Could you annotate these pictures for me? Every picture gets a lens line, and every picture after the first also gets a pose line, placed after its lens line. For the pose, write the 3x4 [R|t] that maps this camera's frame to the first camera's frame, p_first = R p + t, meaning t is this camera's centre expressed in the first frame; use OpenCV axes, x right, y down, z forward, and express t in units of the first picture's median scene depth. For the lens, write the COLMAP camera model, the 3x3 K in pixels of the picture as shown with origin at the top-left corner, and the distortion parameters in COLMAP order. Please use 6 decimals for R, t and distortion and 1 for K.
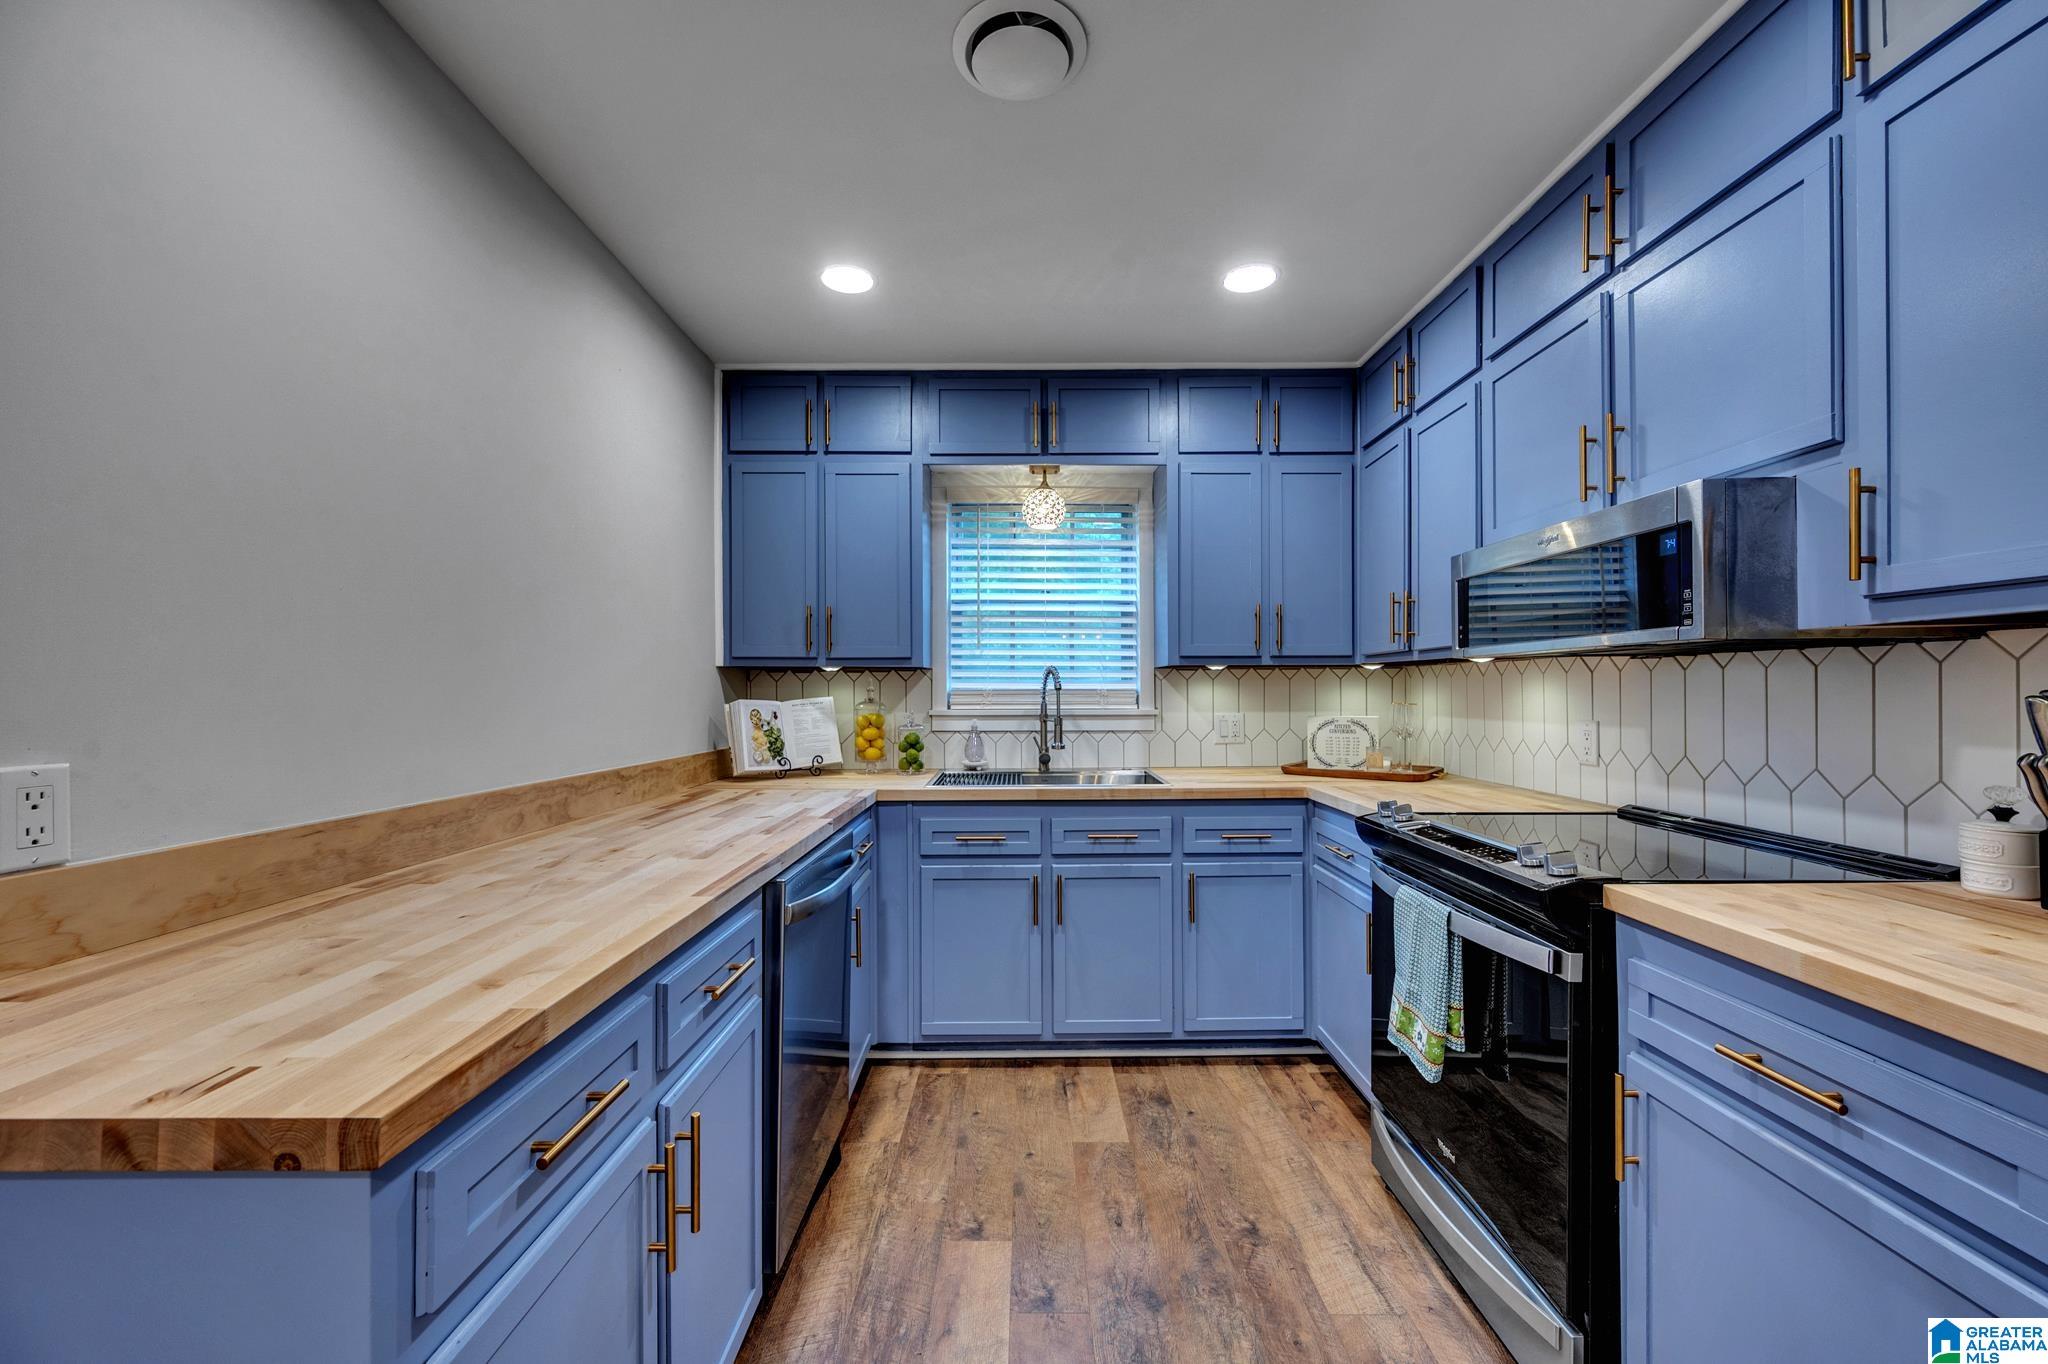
lens RADIAL K [[837.3, 0, 1031.6], [0, 837.3, 689.6], [0, 0, 1]] dist [-0.000269, -0.002960]
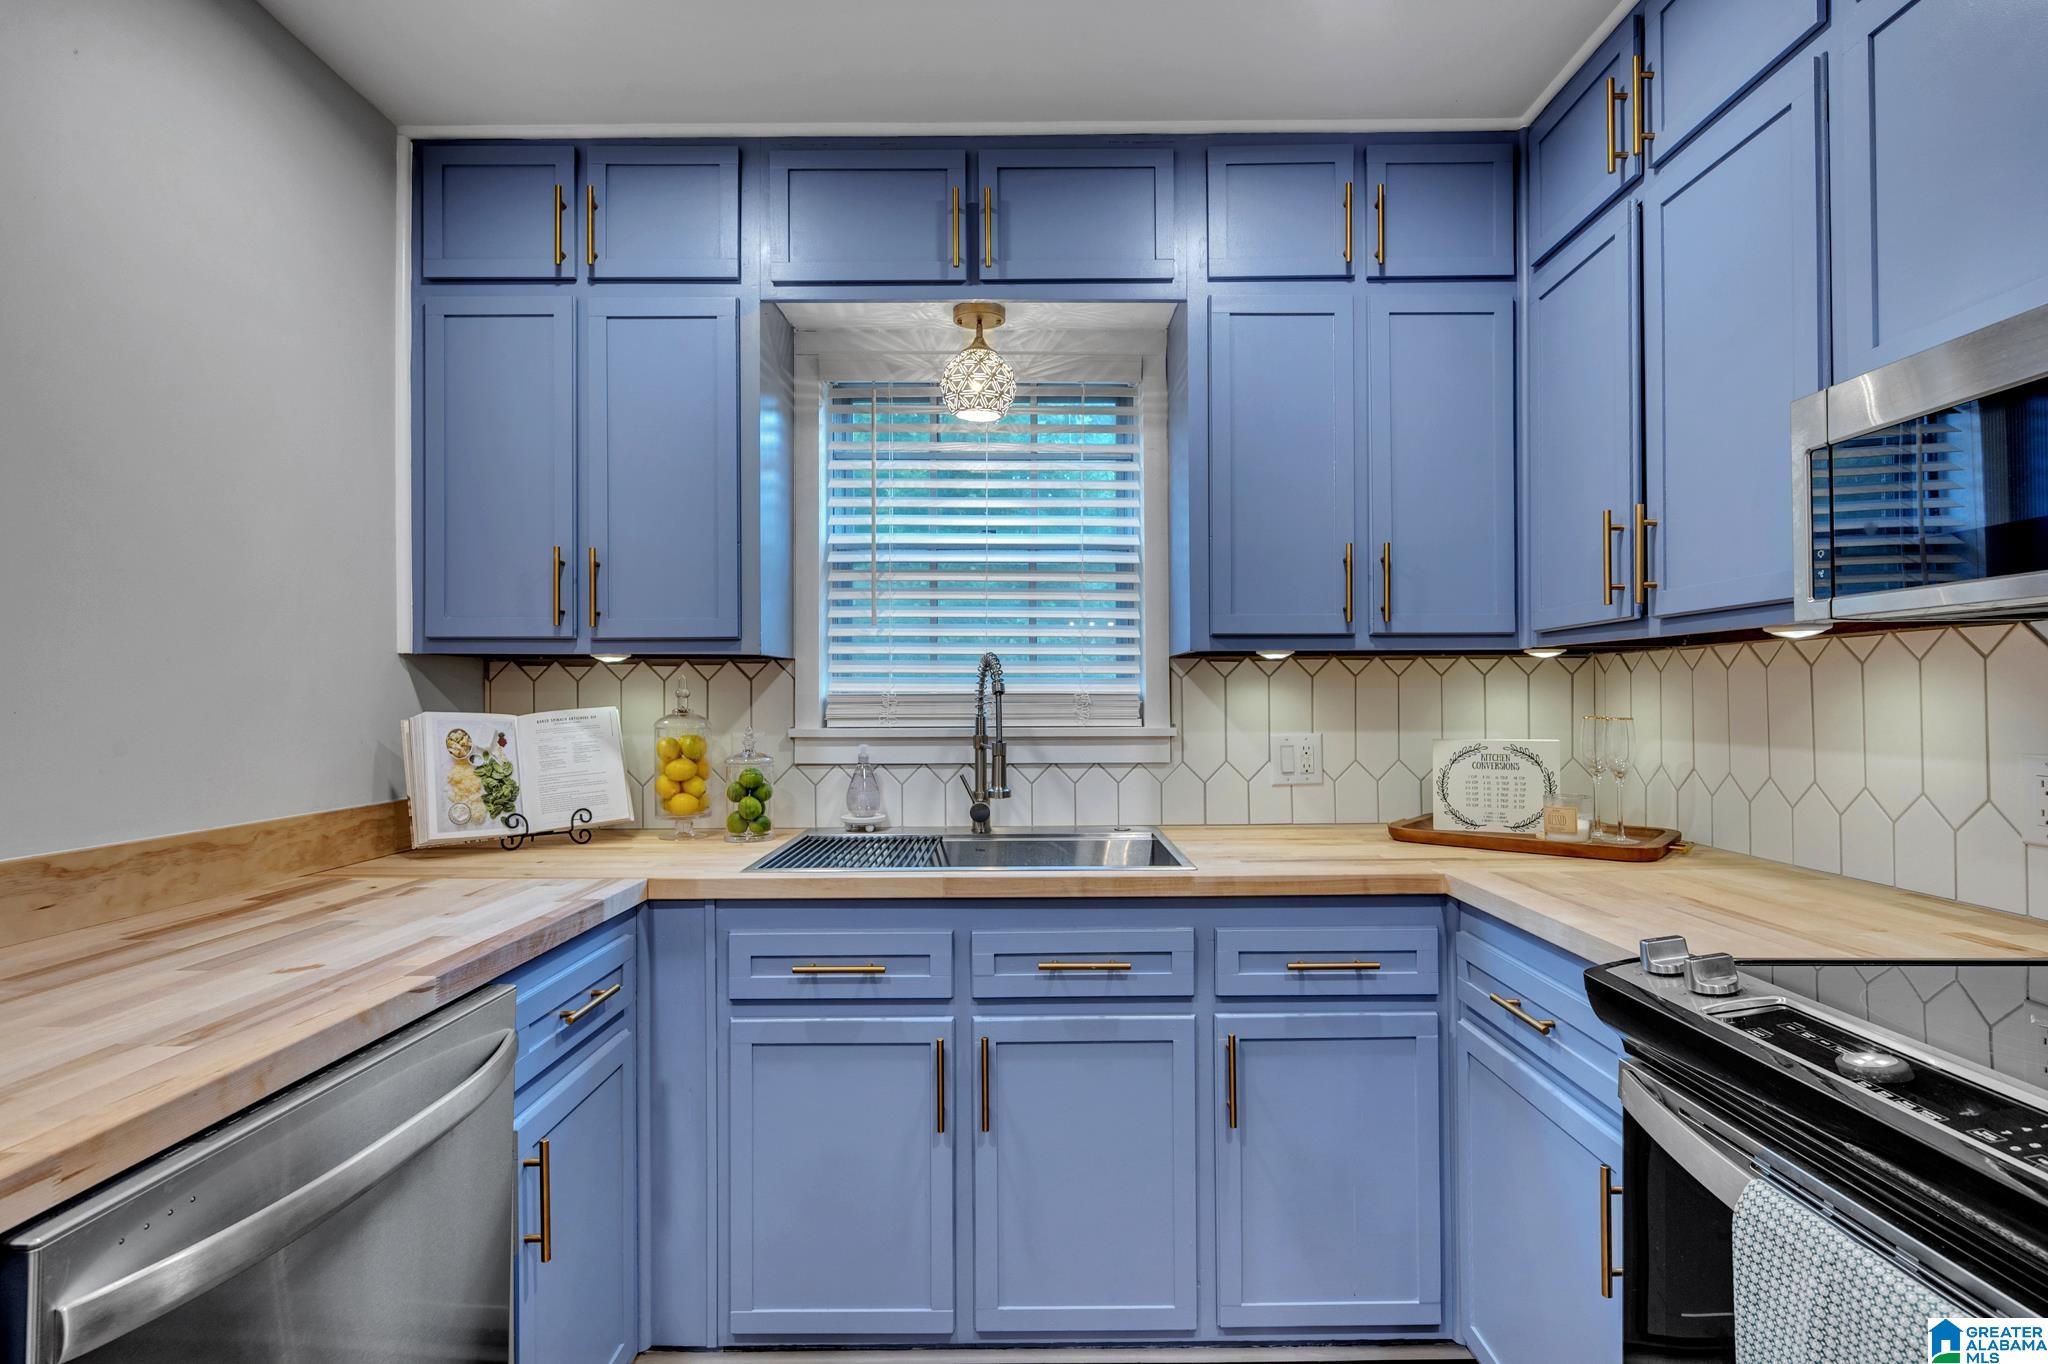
lens RADIAL K [[1029.6, 0, 1037.4], [0, 1029.6, 688.5], [0, 0, 1]] dist [-0.002387, 0.001194]
pose [[0.999994, -0.001296, -0.003315, 0.061355], [0.001272, 0.999973, -0.007287, 0.001699], [0.003325, 0.007283, 0.999968, 0.300380]]
